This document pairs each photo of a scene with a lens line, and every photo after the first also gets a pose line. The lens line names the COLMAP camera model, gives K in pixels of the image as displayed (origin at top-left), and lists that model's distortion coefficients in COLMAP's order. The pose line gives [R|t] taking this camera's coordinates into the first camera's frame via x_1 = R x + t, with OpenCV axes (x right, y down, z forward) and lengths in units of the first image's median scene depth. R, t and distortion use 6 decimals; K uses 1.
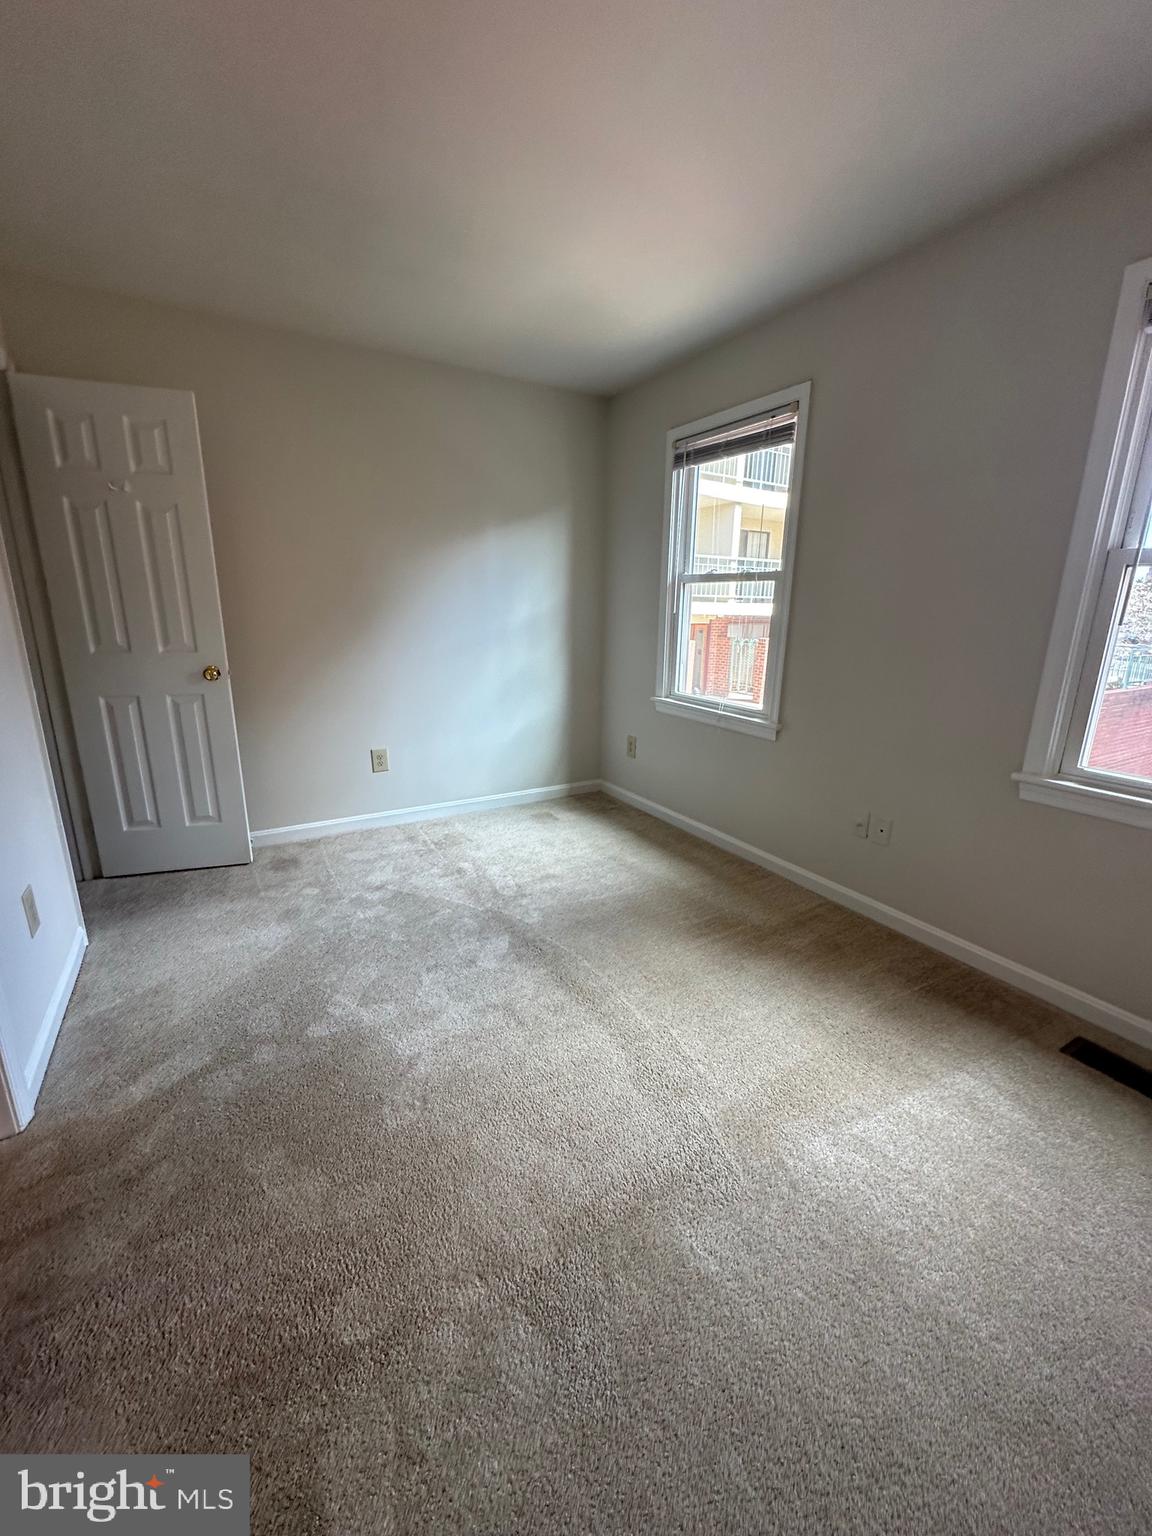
lens RADIAL K [[609.5, 0, 575.3], [0, 609.5, 767.2], [0, 0, 1]] dist [-0.007891, 0.000557]
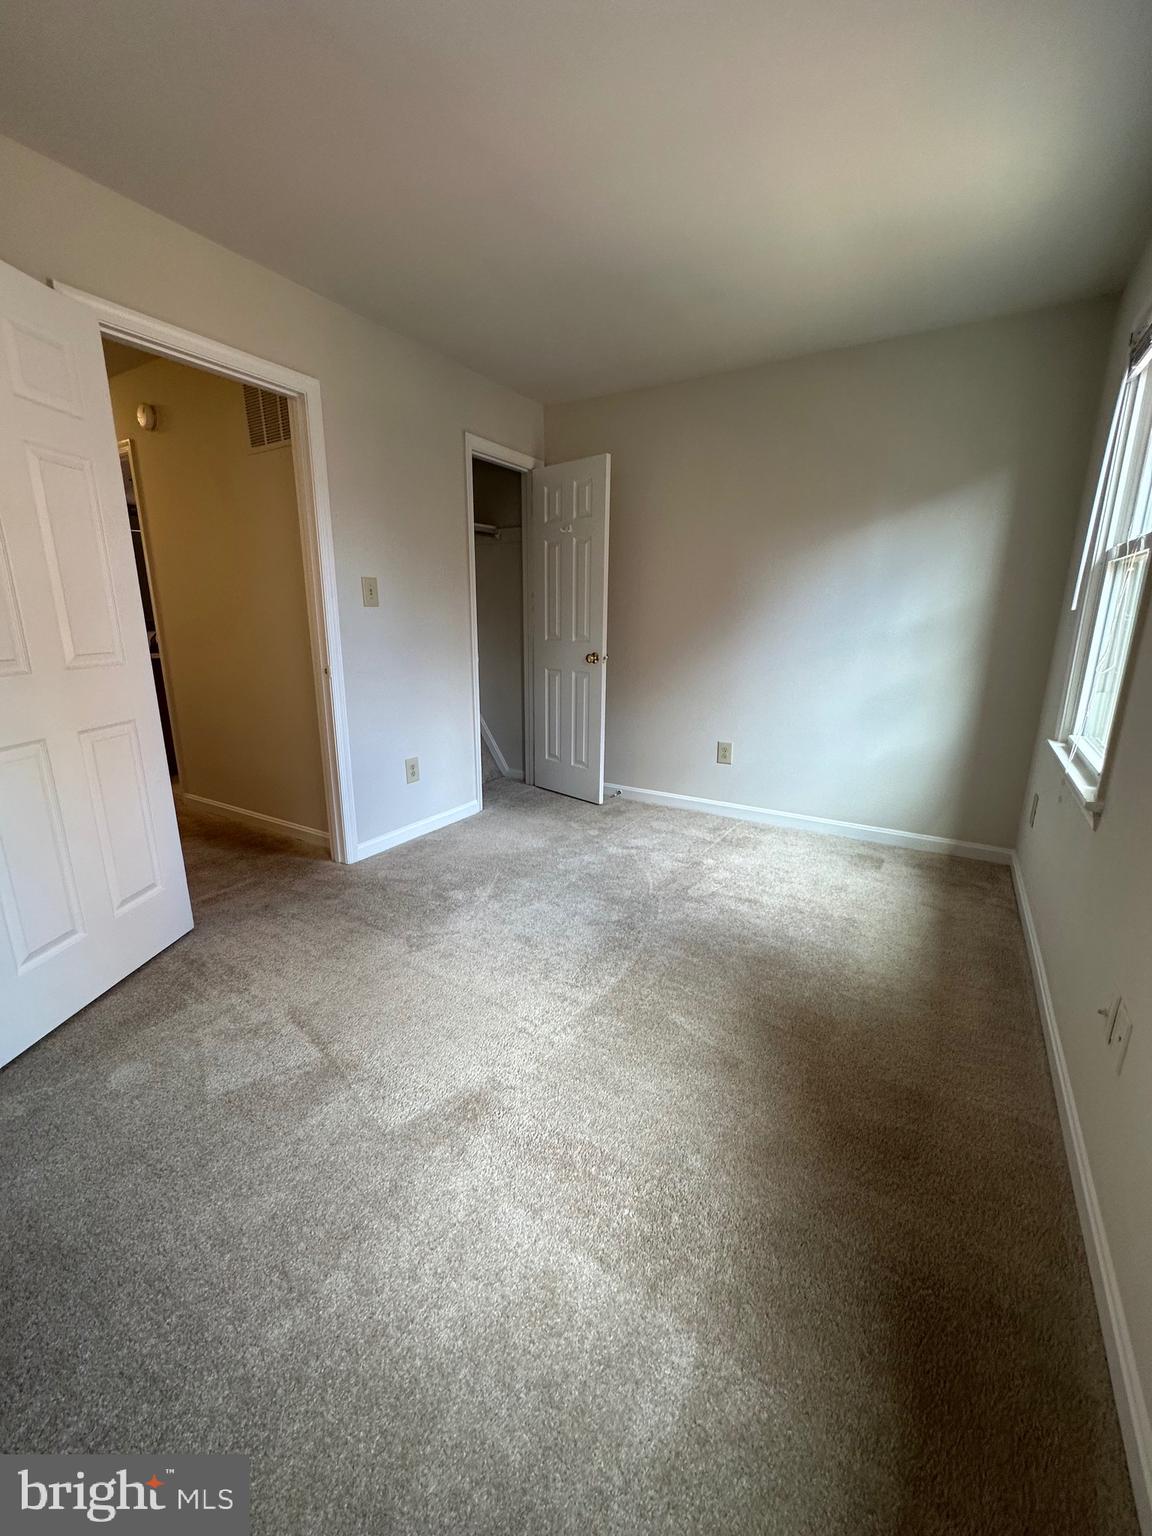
lens RADIAL K [[609.5, 0, 580.1], [0, 609.5, 767.9], [0, 0, 1]] dist [-0.007891, 0.000557]
pose [[0.471808, 0.205506, -0.857417, 0.534555], [-0.224109, 0.968471, 0.108803, -0.050279], [0.852744, 0.140821, 0.502989, 0.280357]]
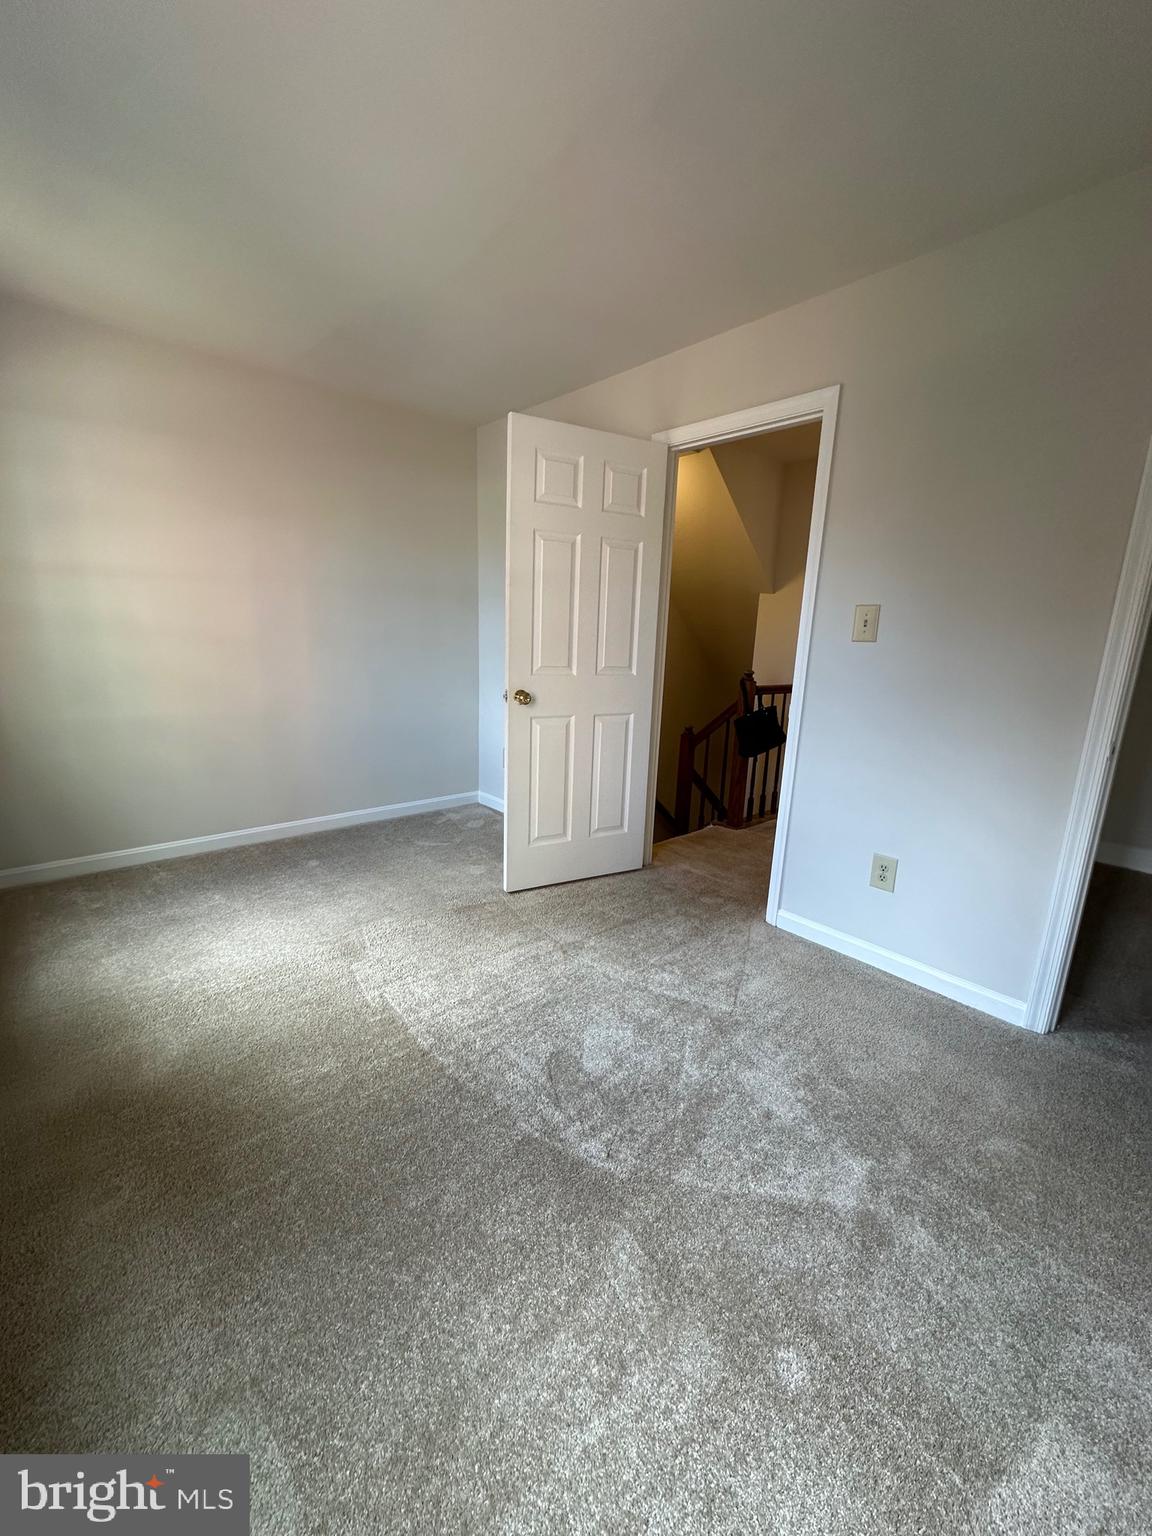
lens RADIAL K [[609.5, 0, 572.7], [0, 609.5, 768.6], [0, 0, 1]] dist [-0.007891, 0.000557]
pose [[-0.981709, 0.001236, -0.190383, 0.007189], [-0.086673, 0.887447, 0.452687, -0.281860], [0.169514, 0.460908, -0.871108, 1.087787]]
